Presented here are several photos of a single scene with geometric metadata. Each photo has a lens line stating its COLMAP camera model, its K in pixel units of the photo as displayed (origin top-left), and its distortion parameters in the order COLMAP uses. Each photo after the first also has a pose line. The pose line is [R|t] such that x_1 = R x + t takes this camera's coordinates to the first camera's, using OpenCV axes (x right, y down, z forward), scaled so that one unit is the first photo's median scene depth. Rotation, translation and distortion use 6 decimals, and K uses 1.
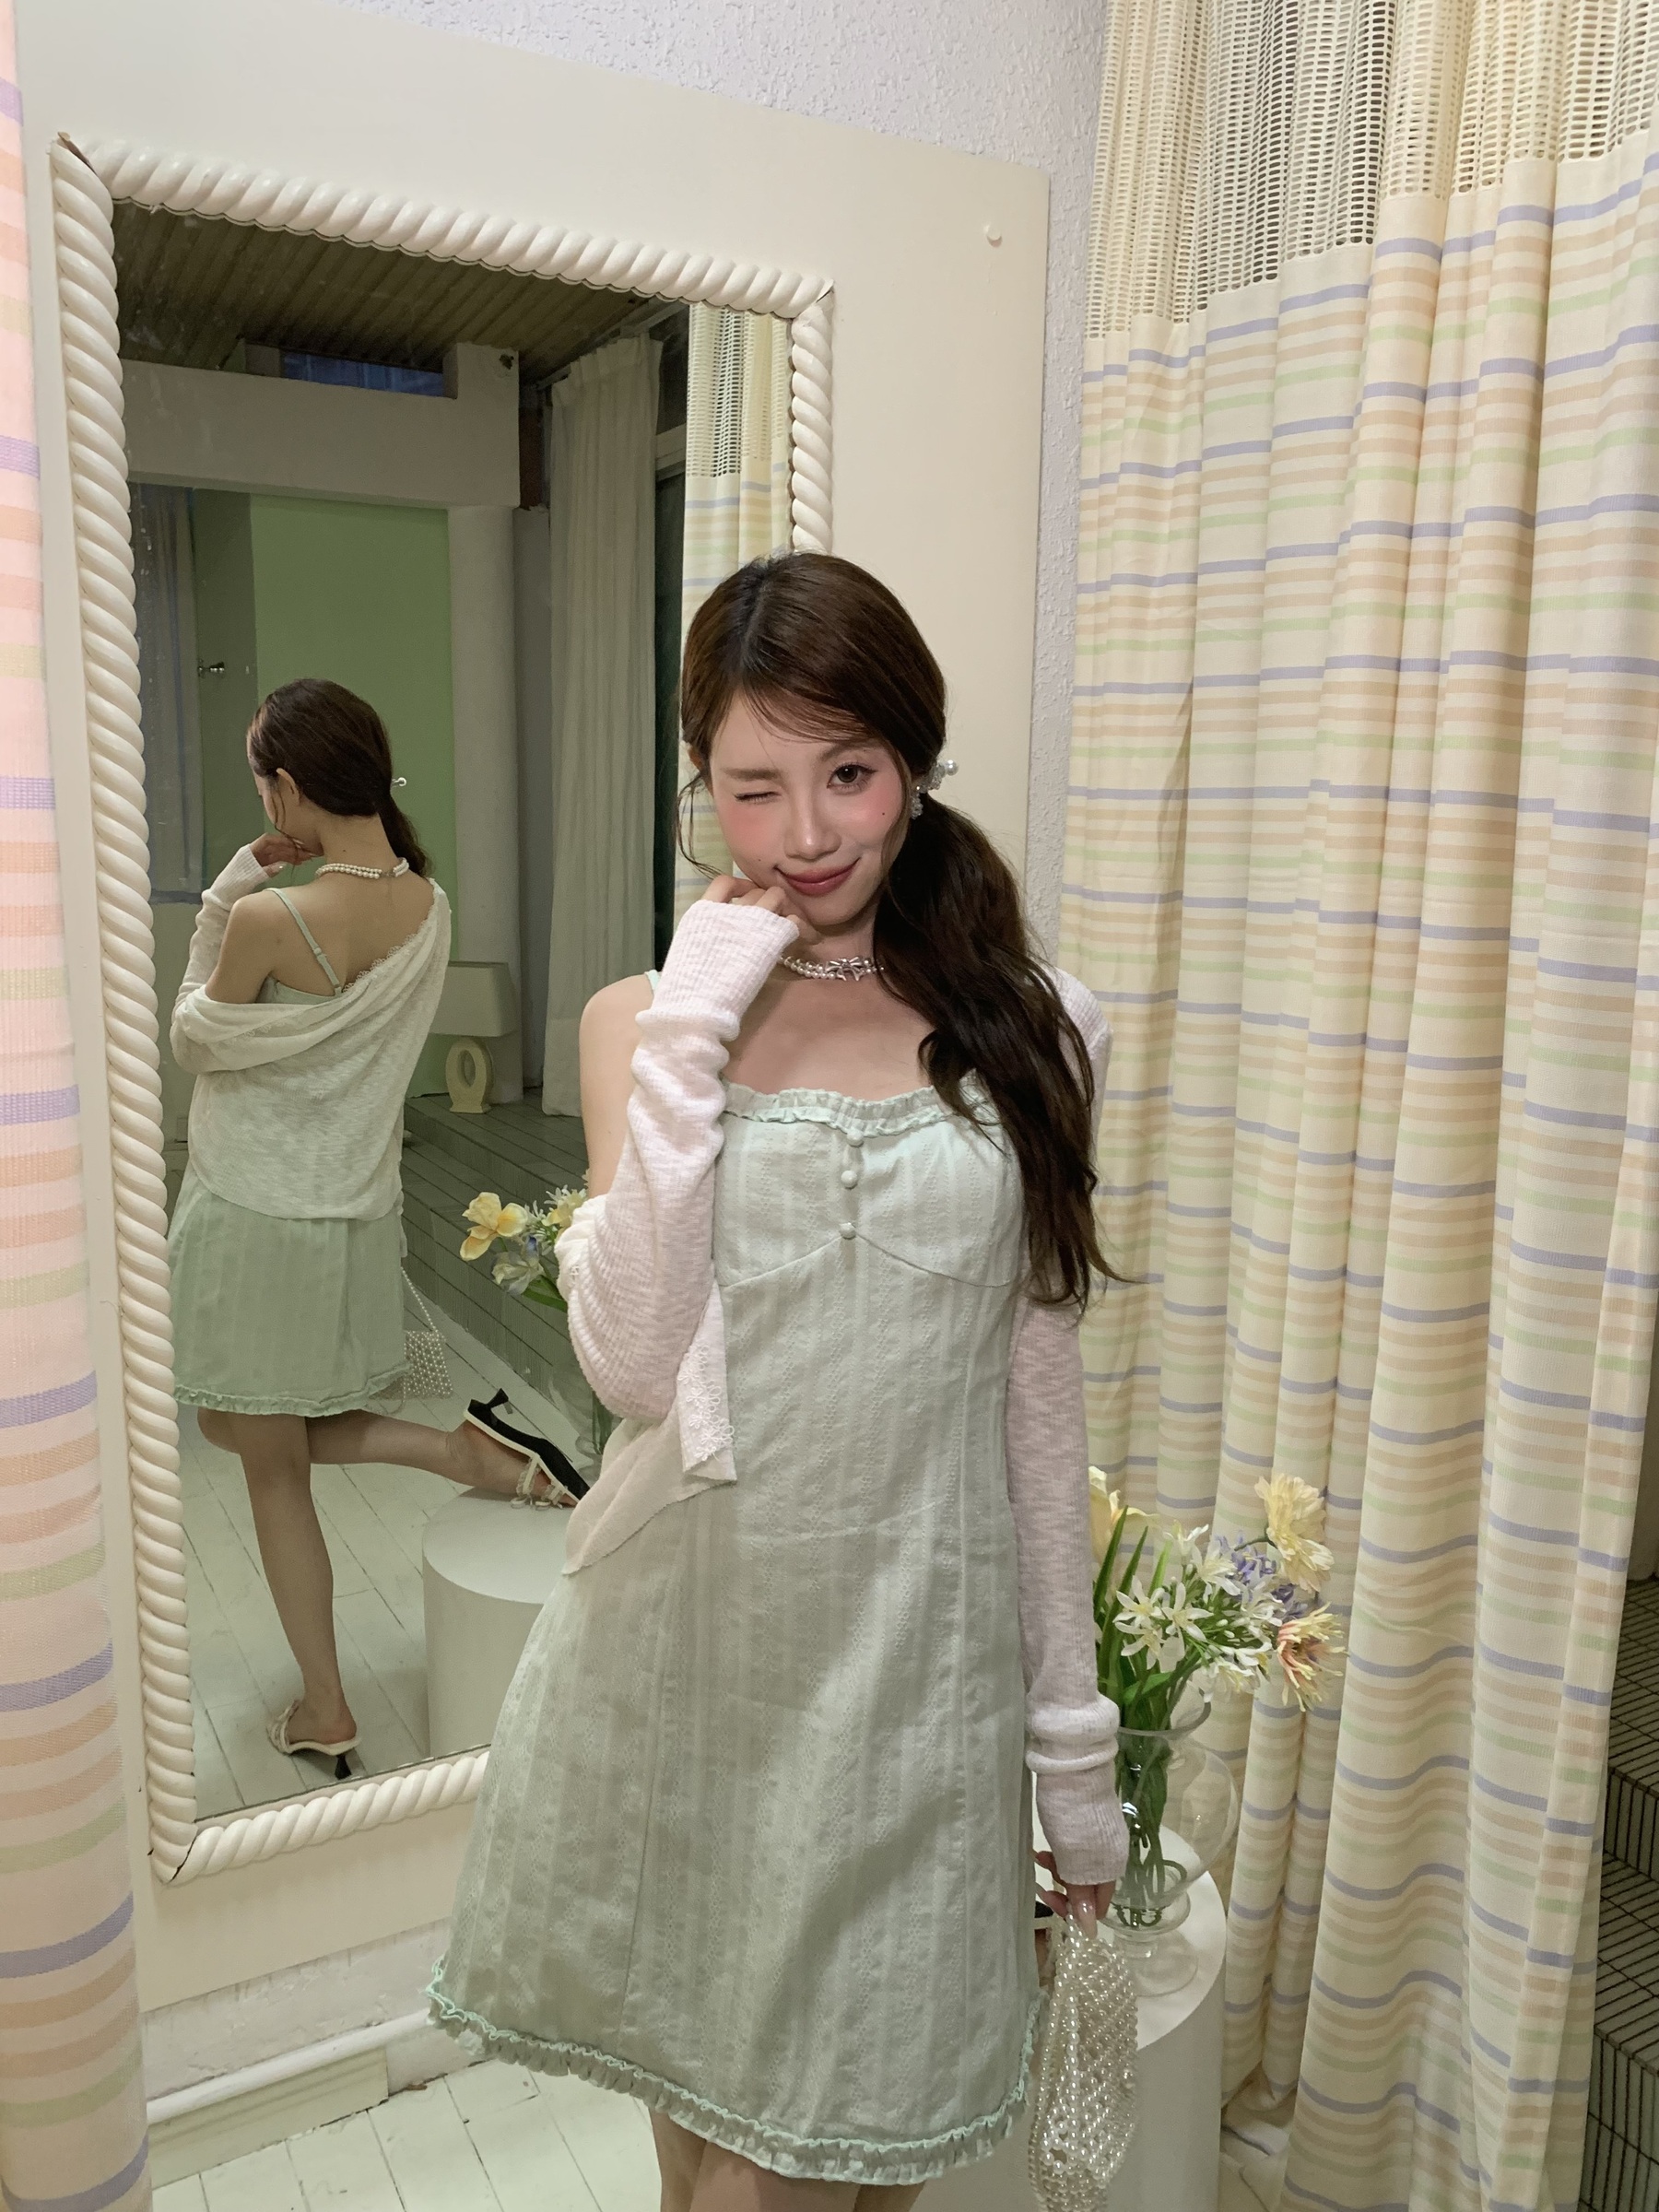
lens RADIAL K [[1696.3, 0, 798.7], [0, 1696.3, 1101.5], [0, 0, 1]] dist [0.014162, -0.009913]
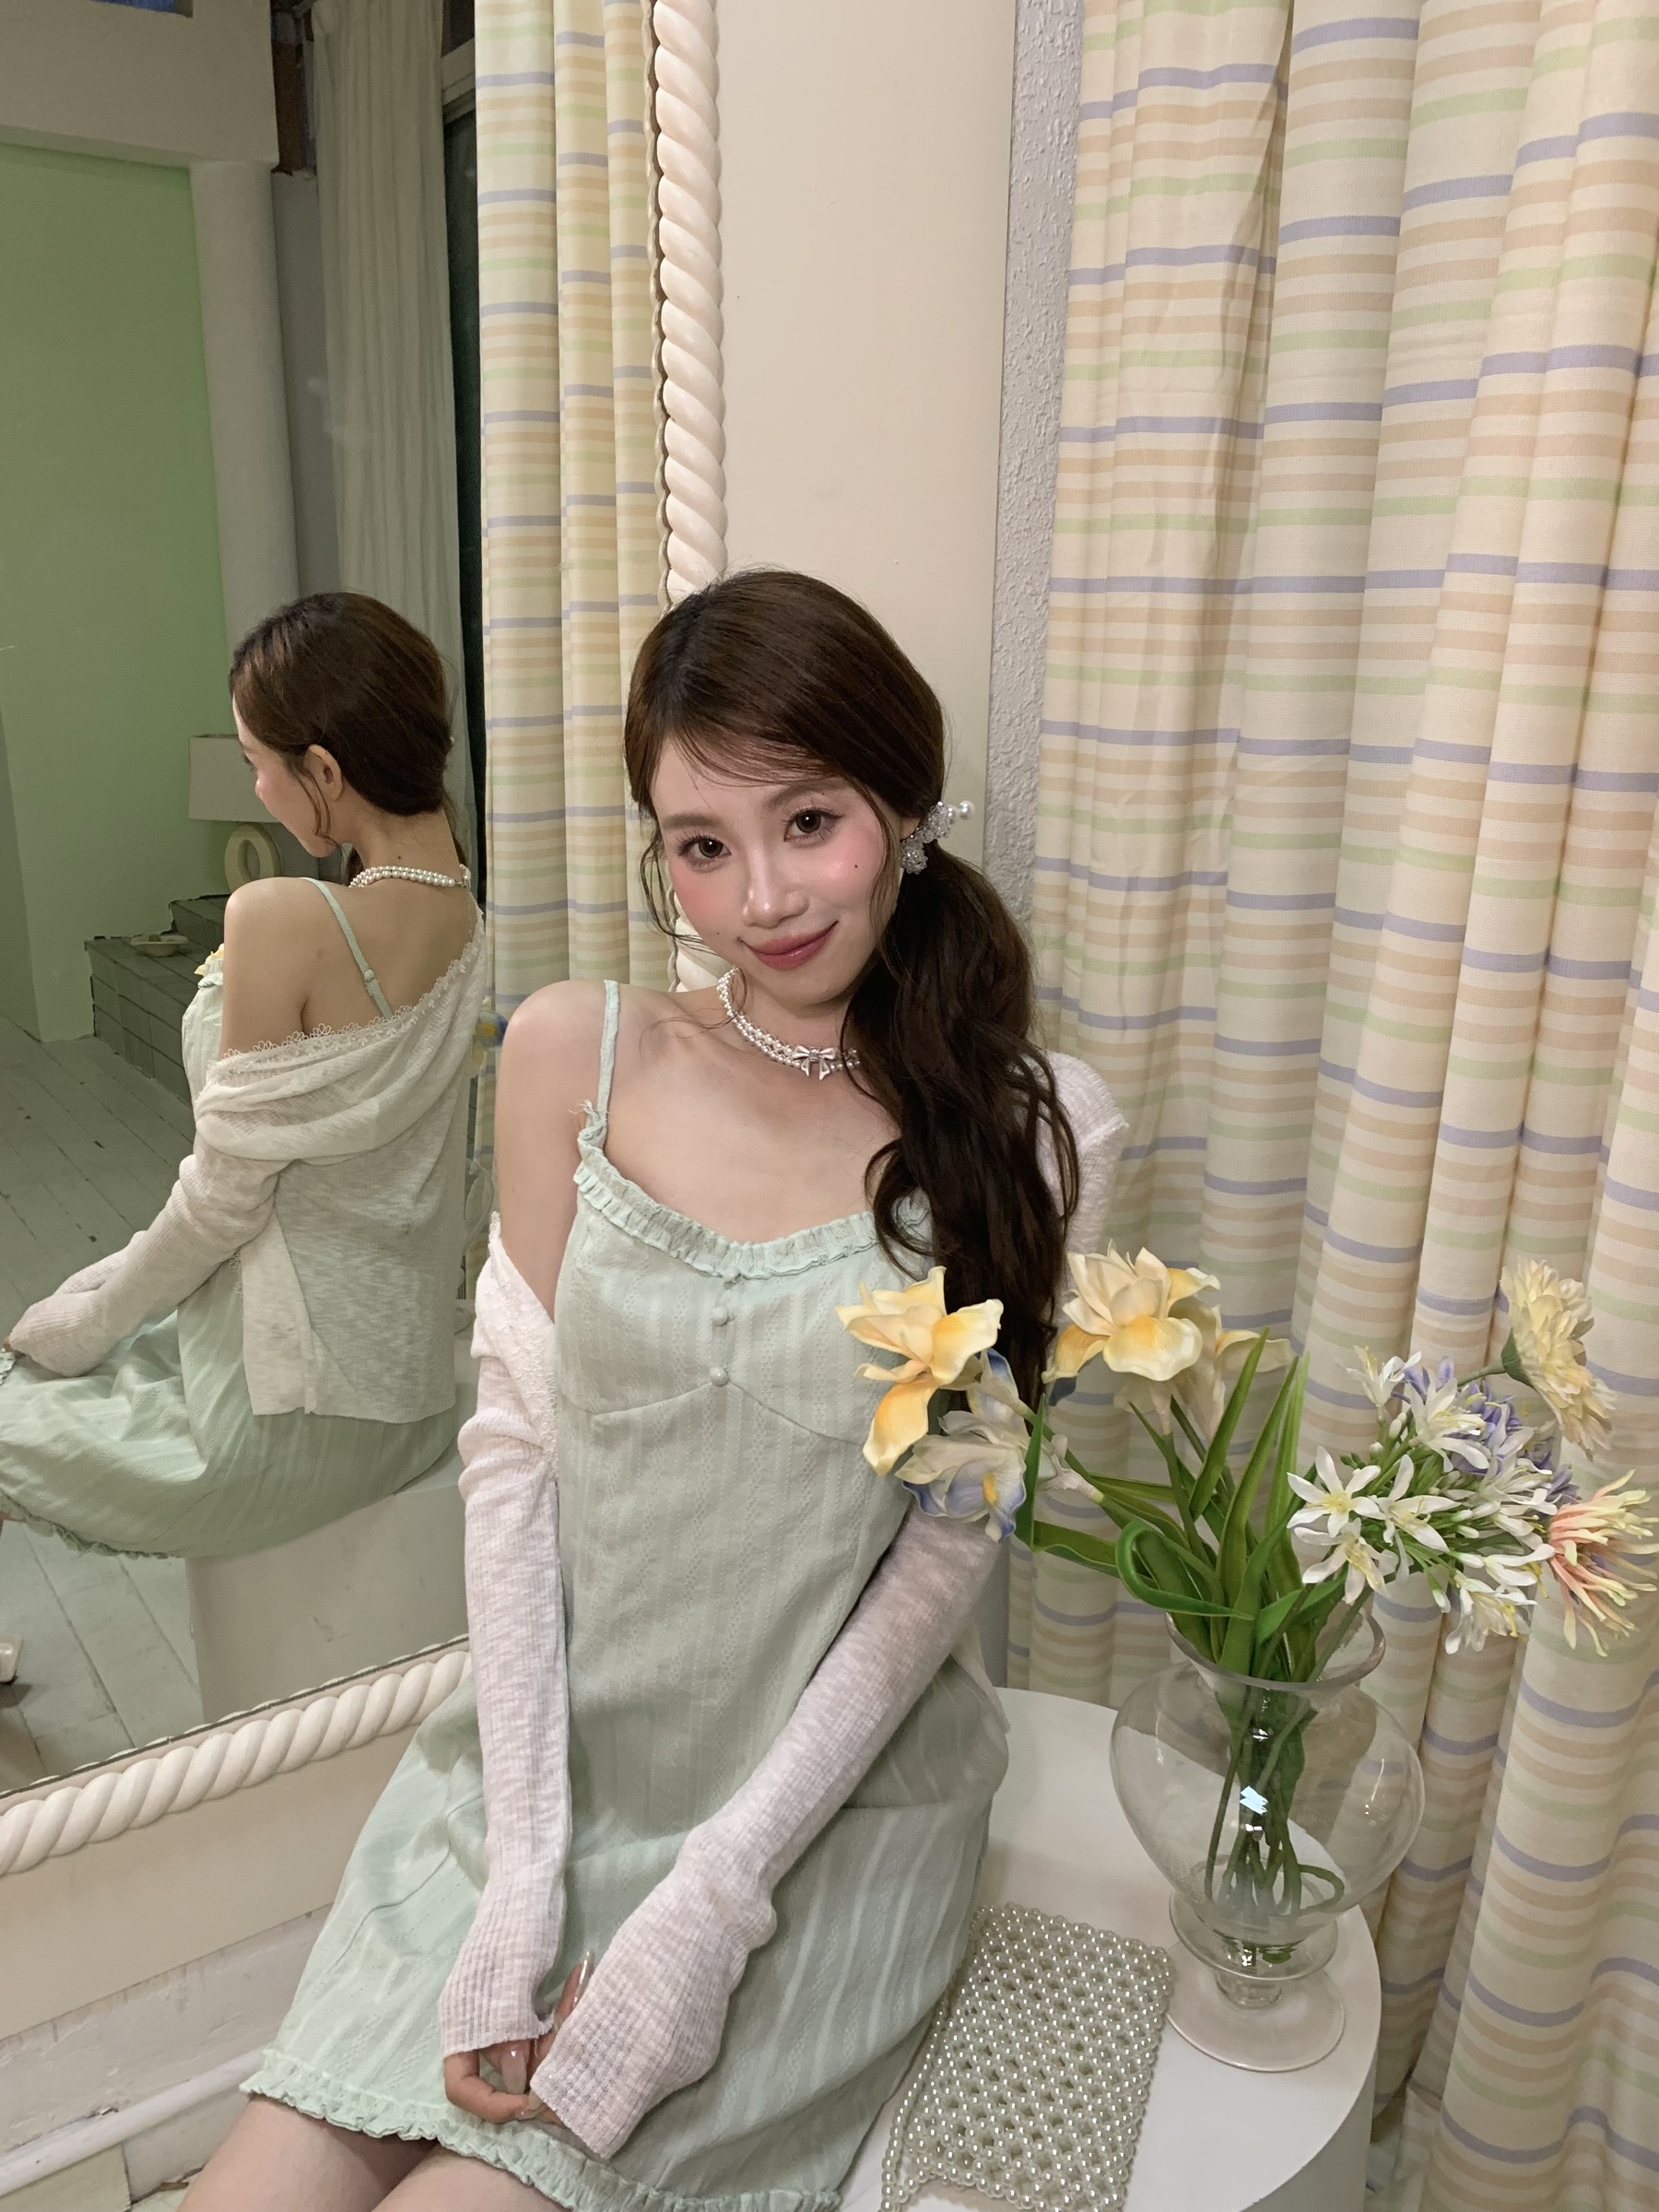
lens RADIAL K [[1696.3, 0, 805.4], [0, 1696.3, 1134.0], [0, 0, 1]] dist [0.014162, -0.009913]
pose [[0.994609, -0.030988, 0.098953, -0.022389], [0.019914, 0.993620, 0.111006, 0.078446], [-0.101762, -0.108437, 0.988881, 0.336686]]
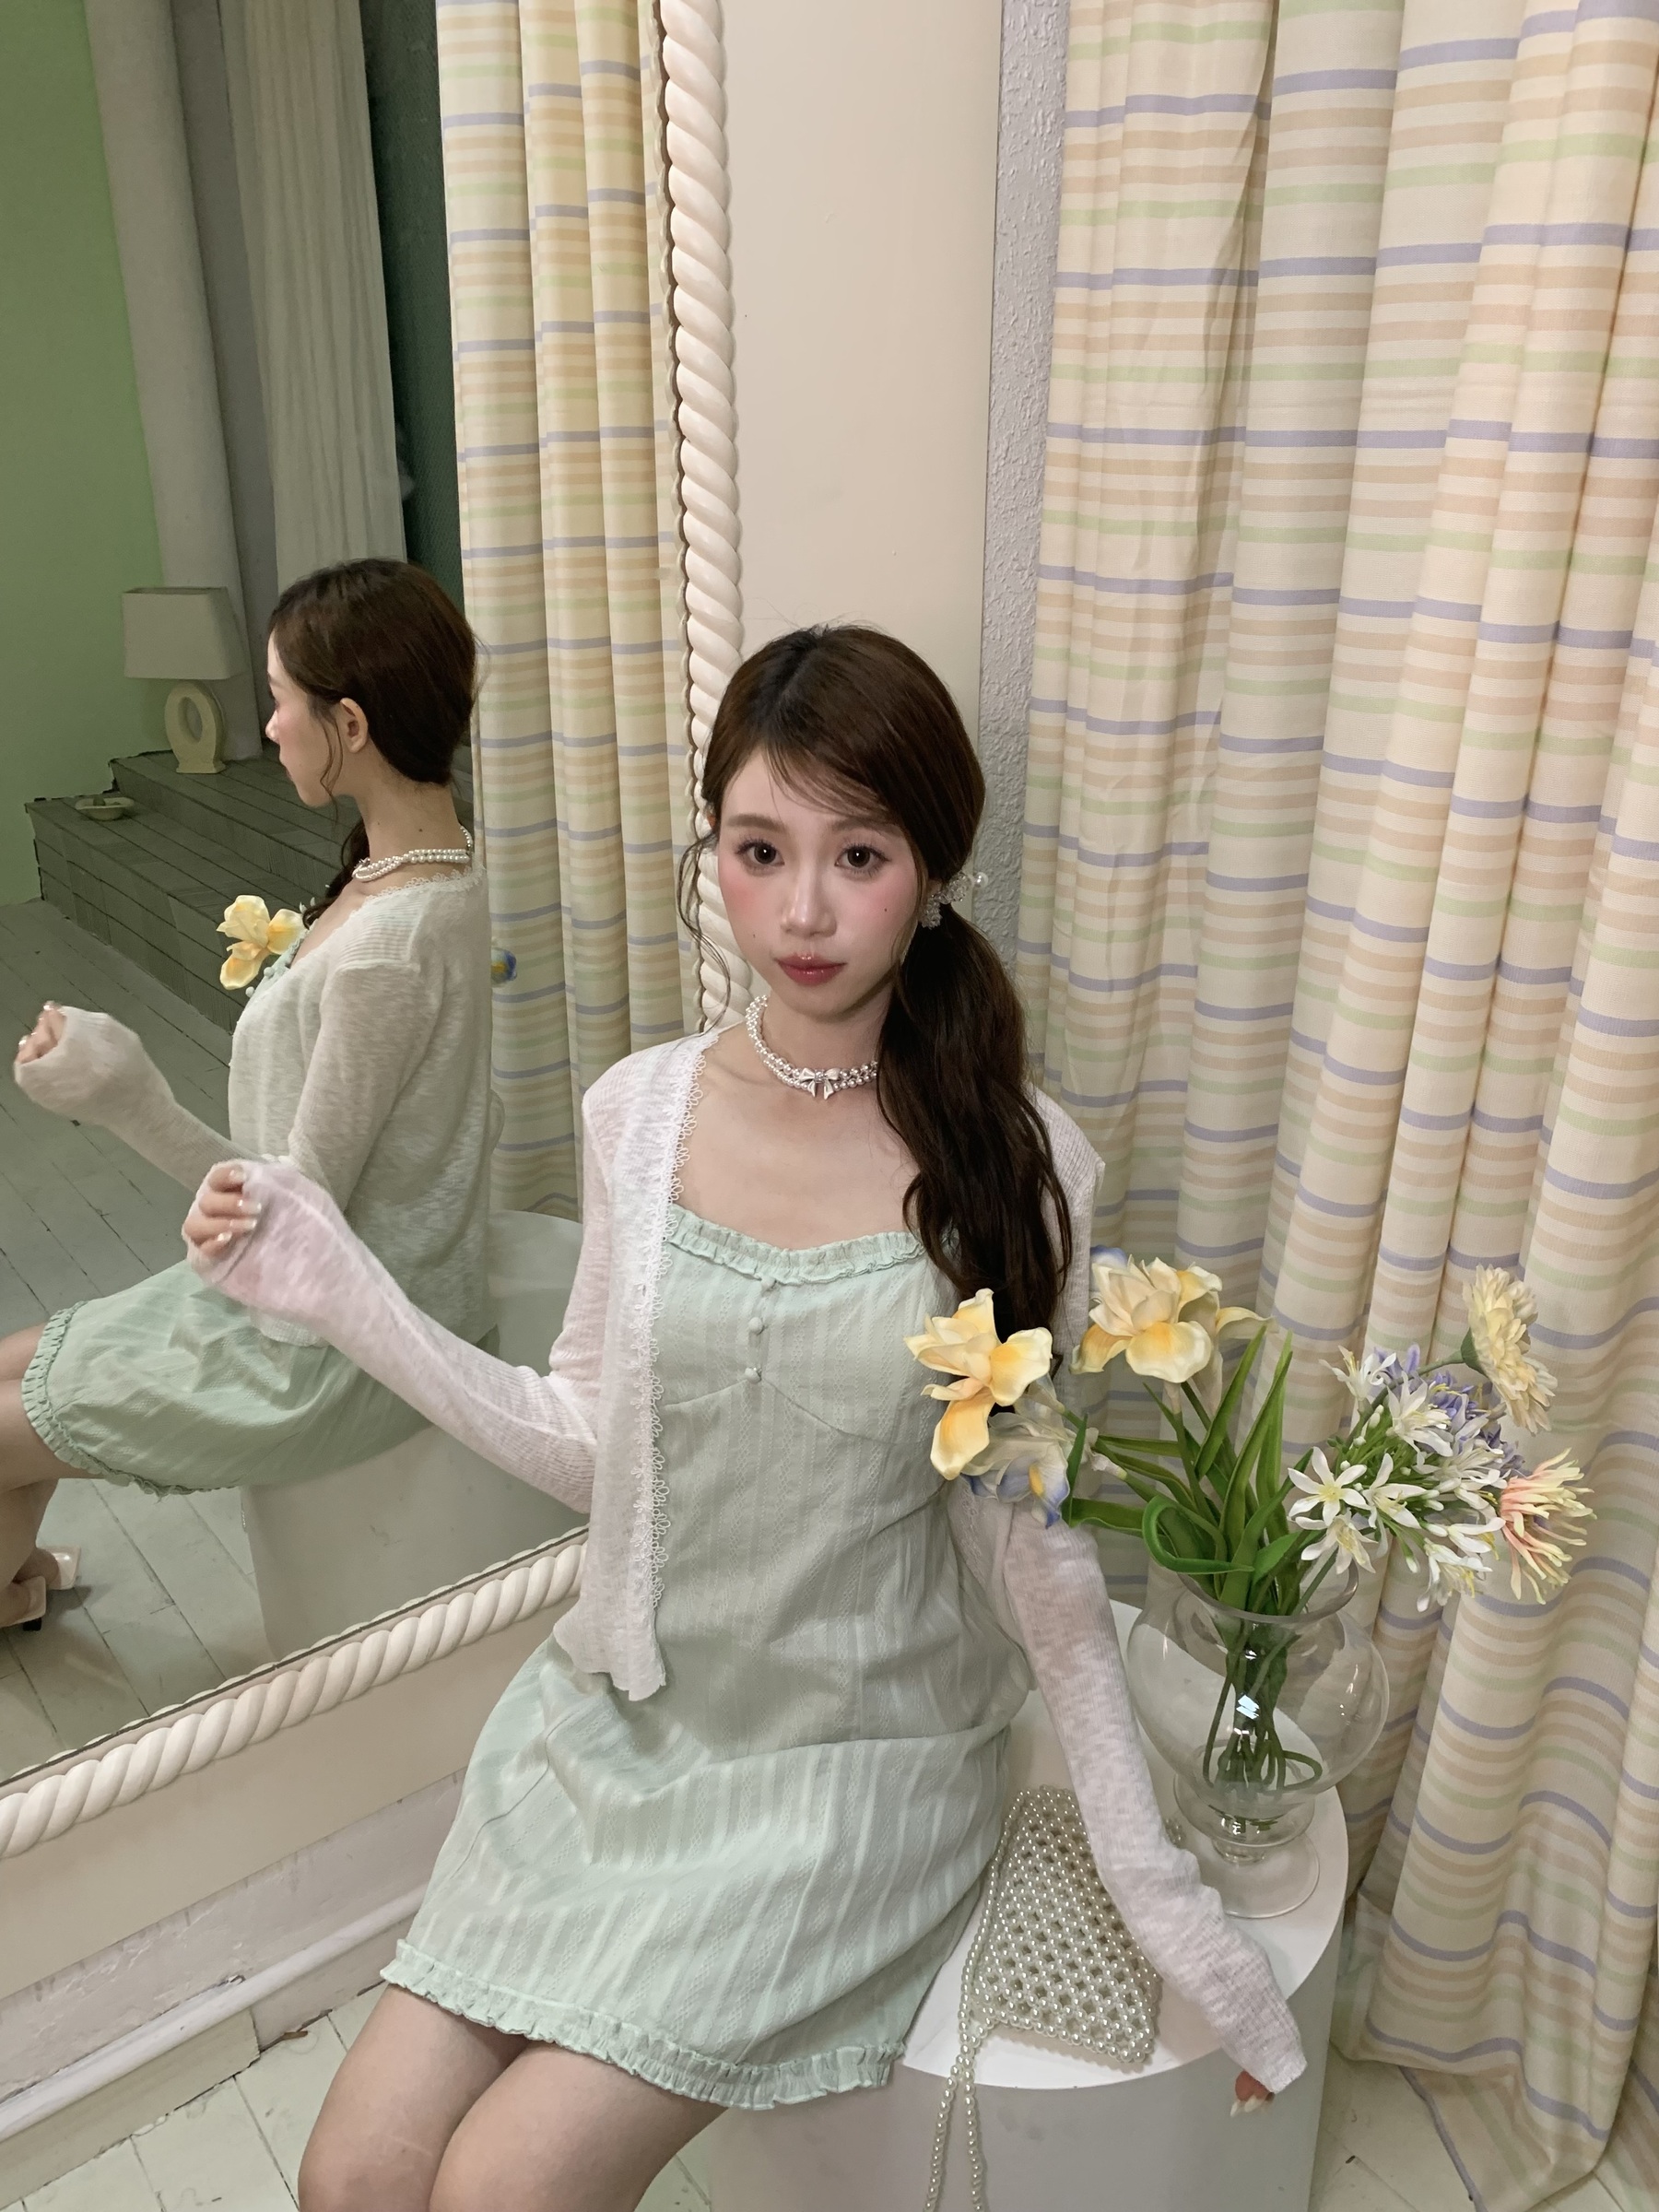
lens RADIAL K [[1696.3, 0, 825.0], [0, 1696.3, 1107.9], [0, 0, 1]] dist [0.014162, -0.009913]
pose [[0.986718, -0.072789, 0.145223, -0.065220], [0.039861, 0.975149, 0.217936, -0.008883], [-0.157477, -0.209252, 0.965098, 0.290253]]
